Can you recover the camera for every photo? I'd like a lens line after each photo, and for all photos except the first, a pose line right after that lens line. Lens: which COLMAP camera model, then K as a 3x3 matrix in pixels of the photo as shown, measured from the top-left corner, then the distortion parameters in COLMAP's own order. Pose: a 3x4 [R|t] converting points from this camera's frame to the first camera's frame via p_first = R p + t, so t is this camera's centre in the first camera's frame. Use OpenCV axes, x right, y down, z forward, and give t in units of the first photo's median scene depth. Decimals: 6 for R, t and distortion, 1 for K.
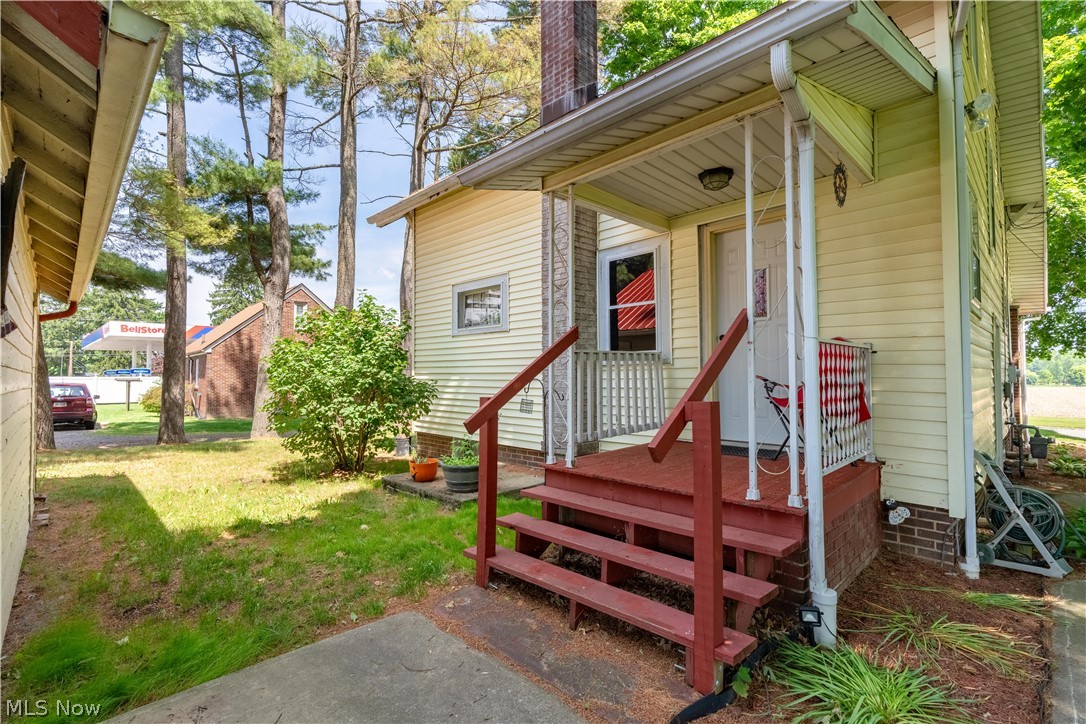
lens RADIAL K [[490.8, 0, 544.2], [0, 490.8, 361.4], [0, 0, 1]] dist [-0.001581, 0.000417]
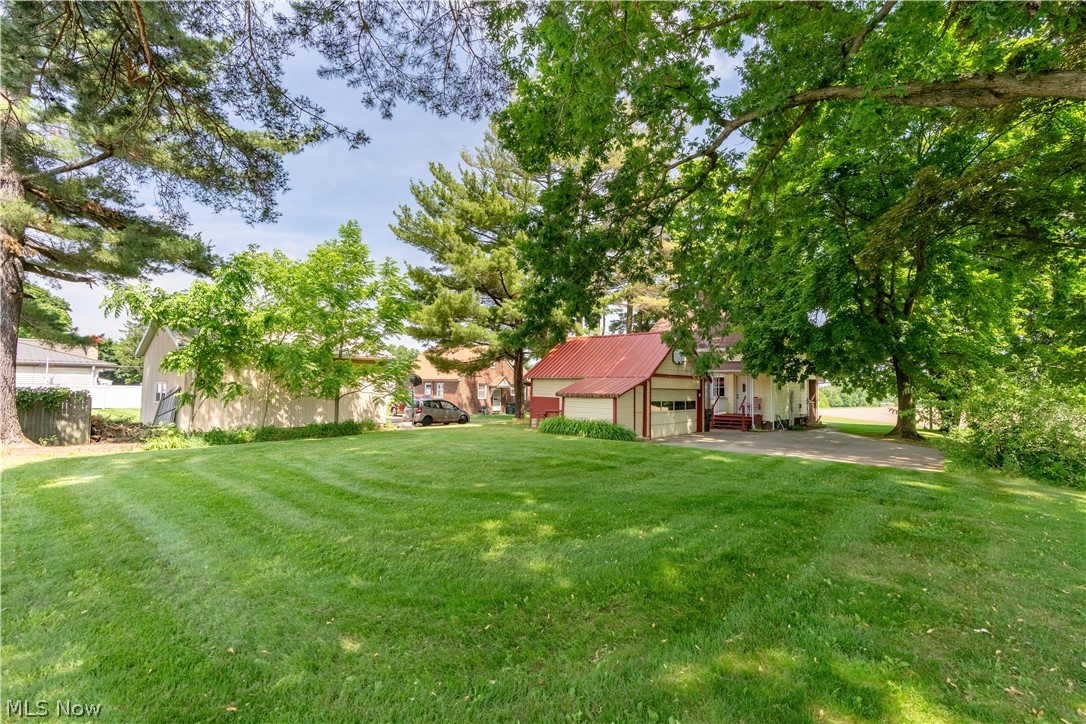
lens RADIAL K [[490.8, 0, 544.2], [0, 490.8, 361.4], [0, 0, 1]] dist [-0.001581, 0.000417]
pose [[0.995405, 0.026487, 0.092023, -3.133393], [-0.023958, 0.999307, -0.028477, -0.292354], [-0.092714, 0.026142, 0.995350, -5.802812]]
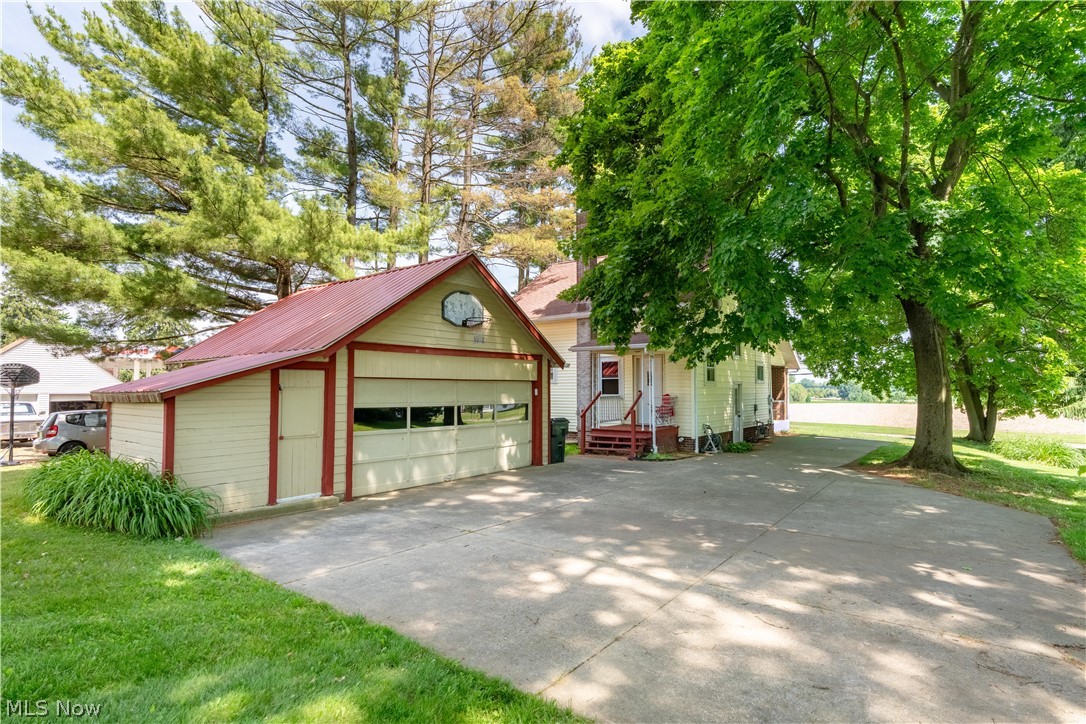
lens RADIAL K [[545.8, 0, 543.0], [0, 545.8, 362.0], [0, 0, 1]] dist [0.001101, 0.000244]
pose [[0.990157, 0.010531, 0.139563, -0.999966], [-0.007048, 0.999652, -0.025429, -0.190806], [-0.139782, 0.024196, 0.989887, -3.217213]]
